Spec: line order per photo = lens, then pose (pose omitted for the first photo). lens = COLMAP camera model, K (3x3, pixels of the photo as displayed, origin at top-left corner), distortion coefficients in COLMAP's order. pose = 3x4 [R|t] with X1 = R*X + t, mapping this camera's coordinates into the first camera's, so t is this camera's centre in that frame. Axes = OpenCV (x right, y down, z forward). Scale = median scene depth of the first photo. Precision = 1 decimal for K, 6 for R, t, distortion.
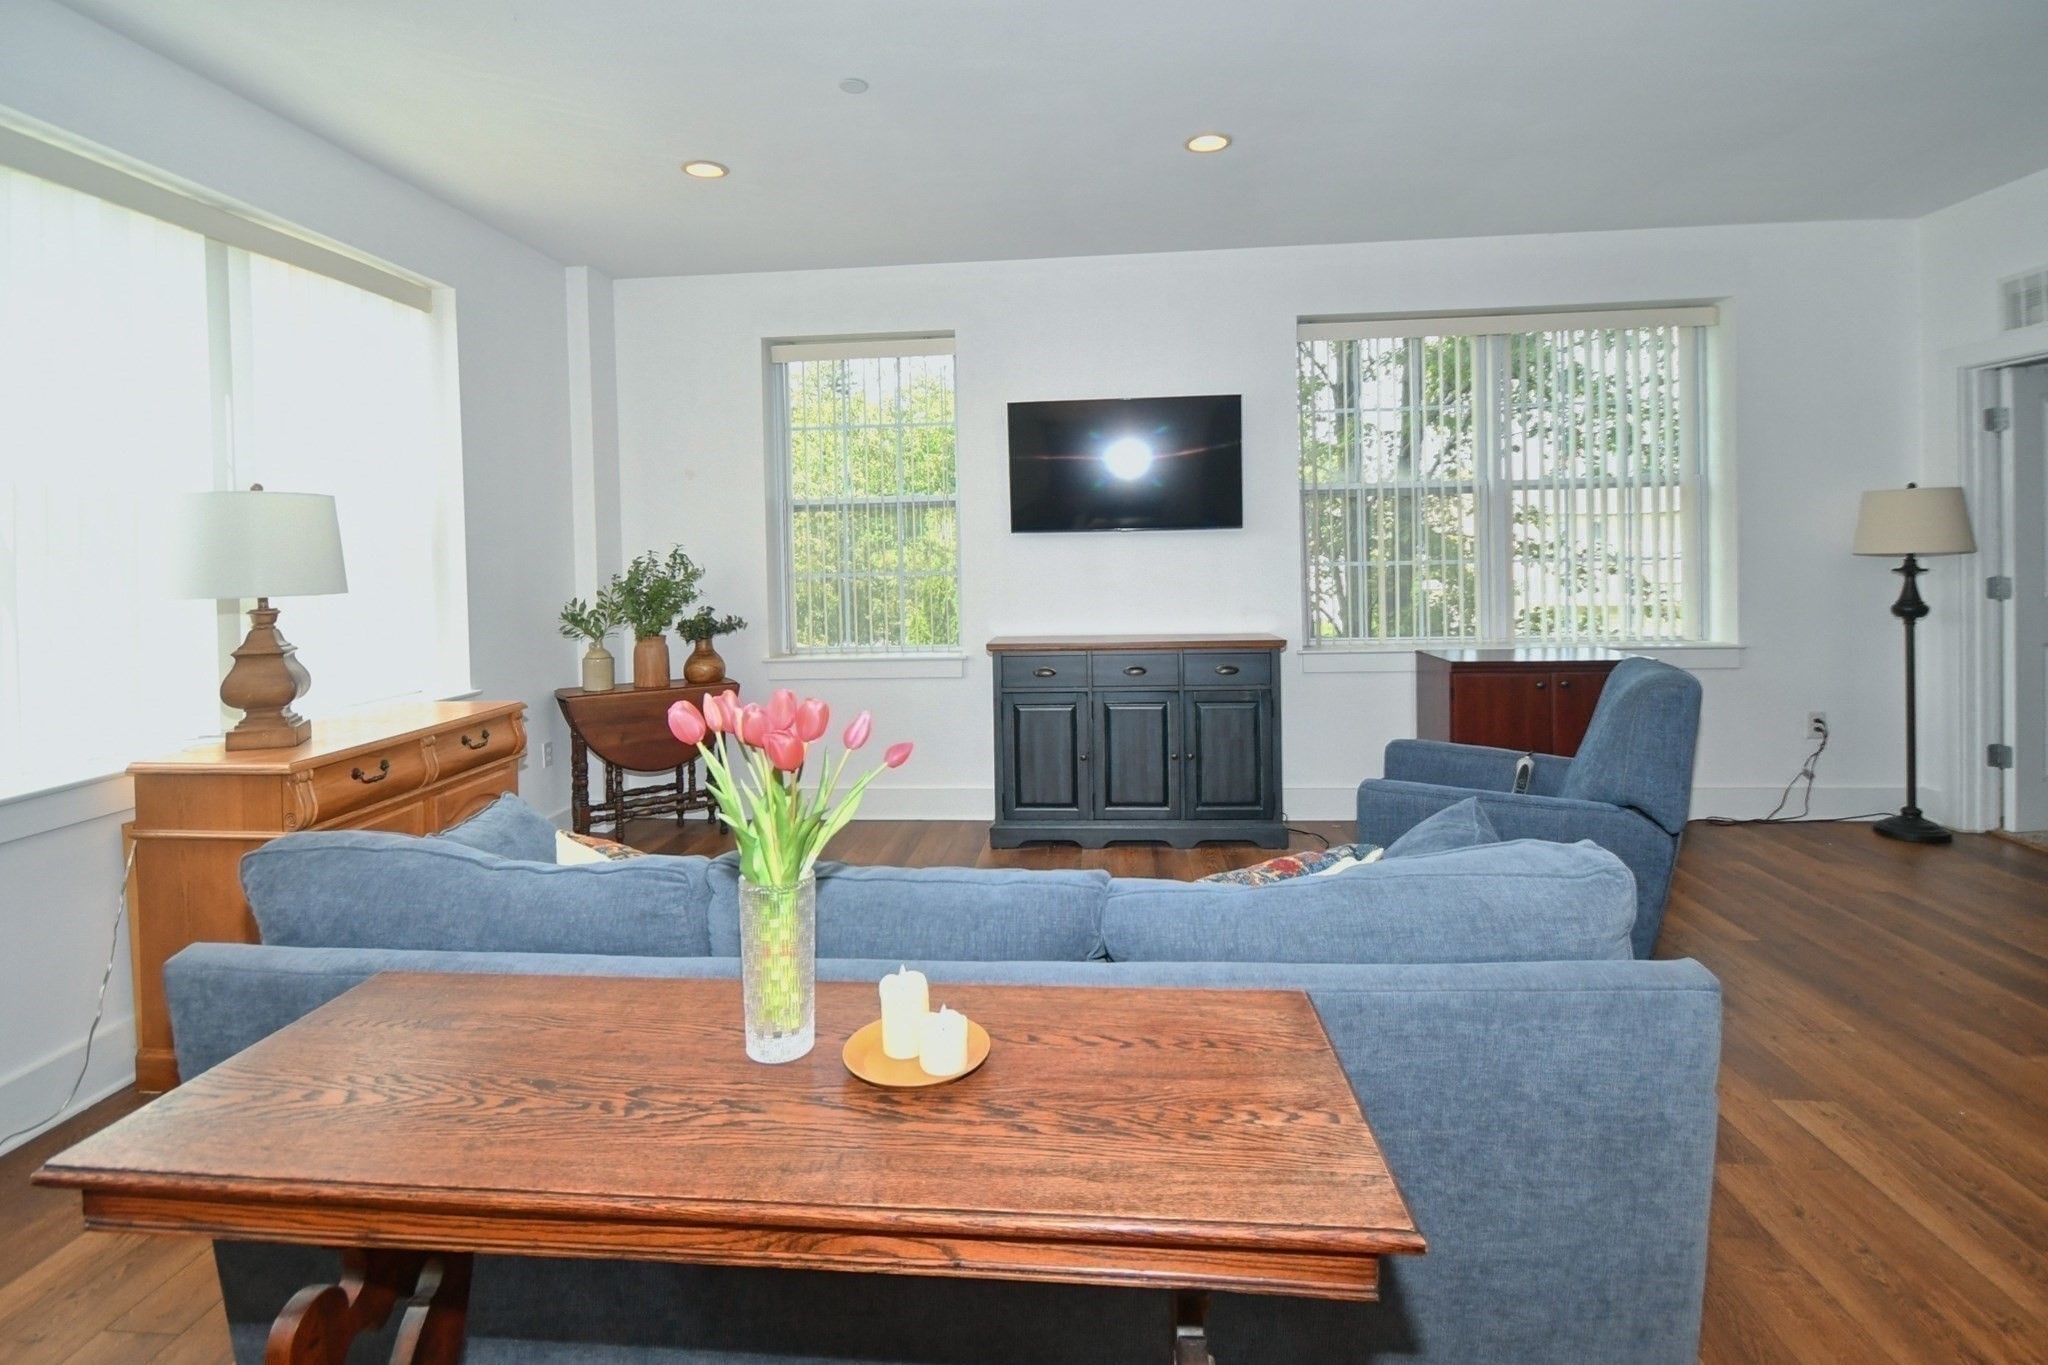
lens RADIAL K [[967.3, 0, 1010.4], [0, 967.3, 683.1], [0, 0, 1]] dist [-0.006435, 0.000234]
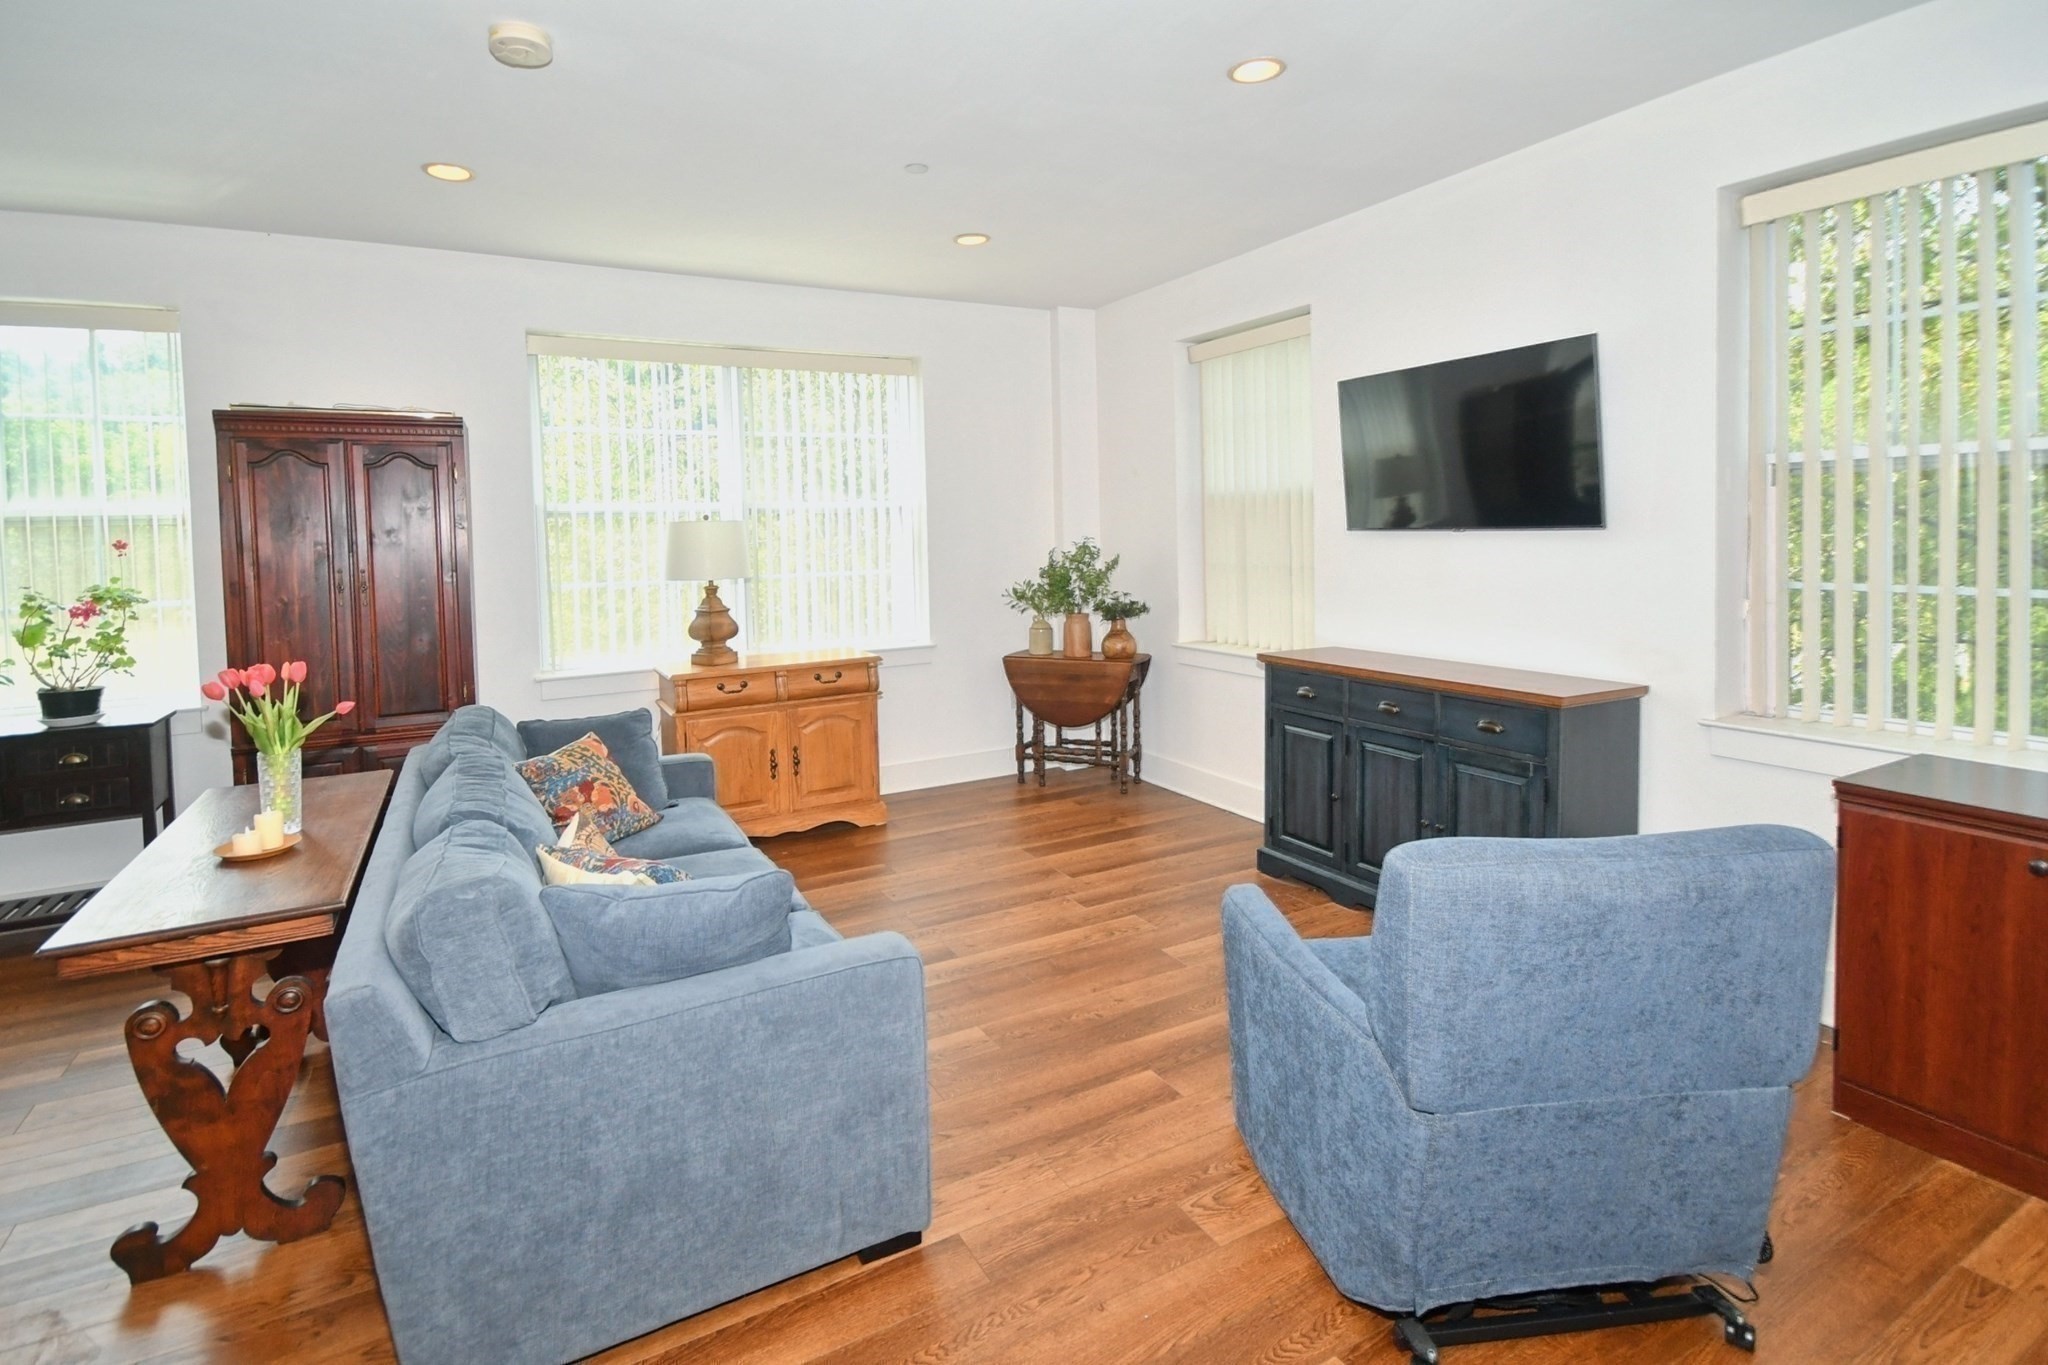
lens RADIAL K [[967.3, 0, 1028.2], [0, 967.3, 672.6], [0, 0, 1]] dist [-0.006435, 0.000234]
pose [[0.569059, 0.131179, -0.811766, 0.591957], [-0.100088, 0.990903, 0.089963, -0.081031], [0.816183, 0.030054, 0.577012, 0.277839]]
